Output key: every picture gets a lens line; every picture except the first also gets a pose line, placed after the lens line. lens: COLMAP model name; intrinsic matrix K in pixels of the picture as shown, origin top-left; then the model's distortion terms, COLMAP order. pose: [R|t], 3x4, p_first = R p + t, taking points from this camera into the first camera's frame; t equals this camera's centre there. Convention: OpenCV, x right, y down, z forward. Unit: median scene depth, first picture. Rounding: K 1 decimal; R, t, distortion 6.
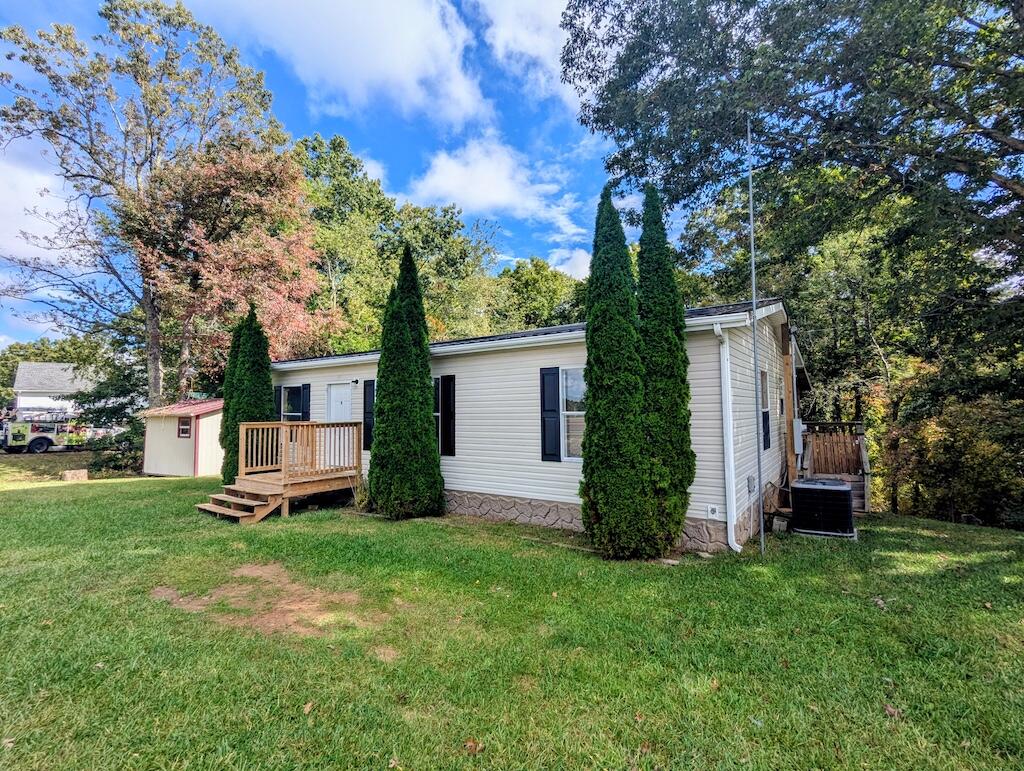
lens RADIAL K [[487.8, 0, 512.0], [0, 487.8, 385.5], [0, 0, 1]] dist [0.003897, 0.000922]
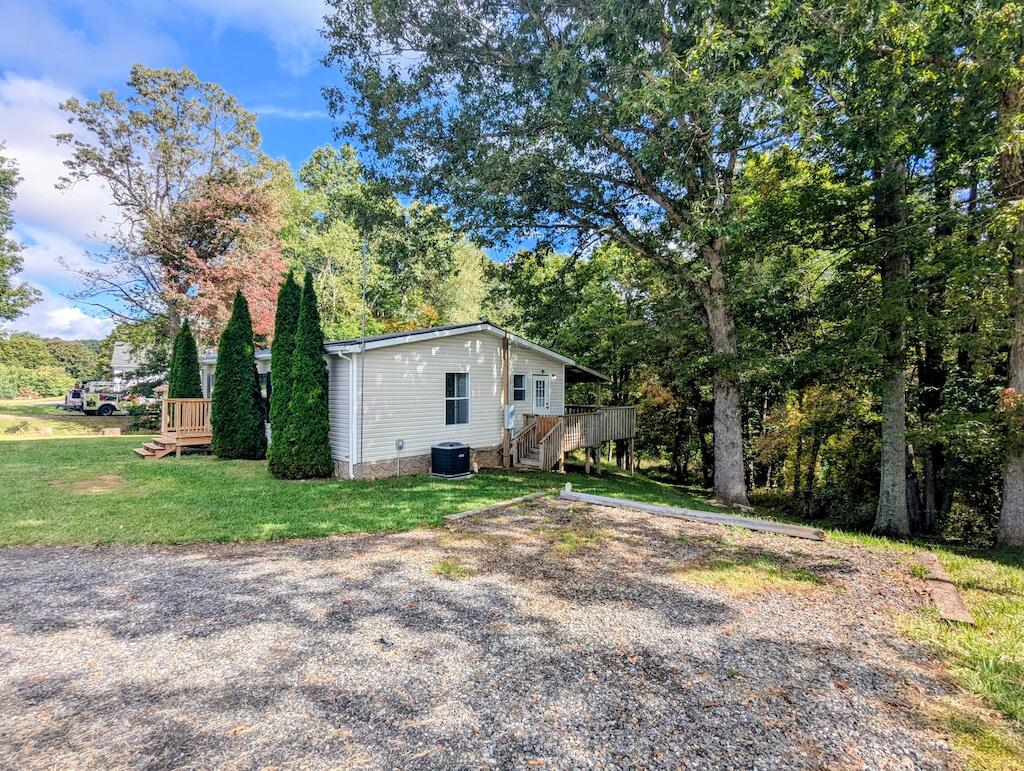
lens RADIAL K [[487.8, 0, 512.0], [0, 487.8, 385.5], [0, 0, 1]] dist [0.003897, 0.000922]
pose [[0.990176, 0.015460, -0.138971, 0.399581], [-0.008218, 0.998585, 0.052535, -0.030684], [0.139586, -0.050877, 0.988902, -0.208220]]
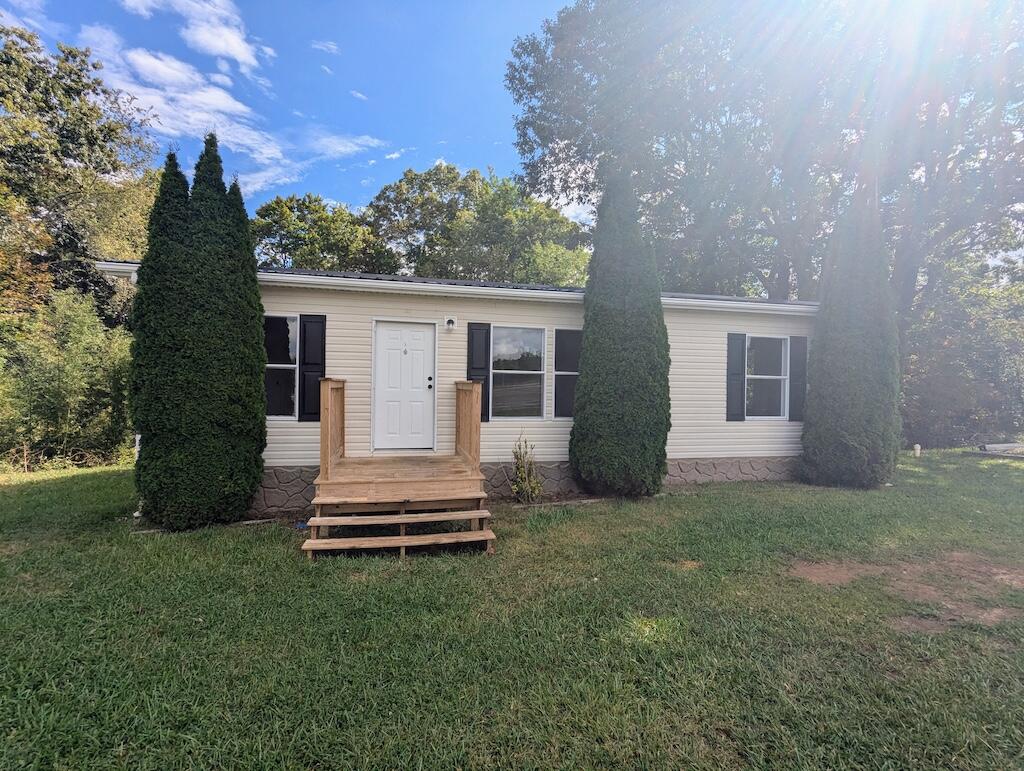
lens RADIAL K [[487.8, 0, 512.0], [0, 487.8, 385.5], [0, 0, 1]] dist [0.003897, 0.000922]
pose [[0.659963, 0.007261, 0.751263, -0.513558], [-0.072192, 0.995939, 0.053793, 0.024837], [-0.747821, -0.089737, 0.657808, 0.312450]]
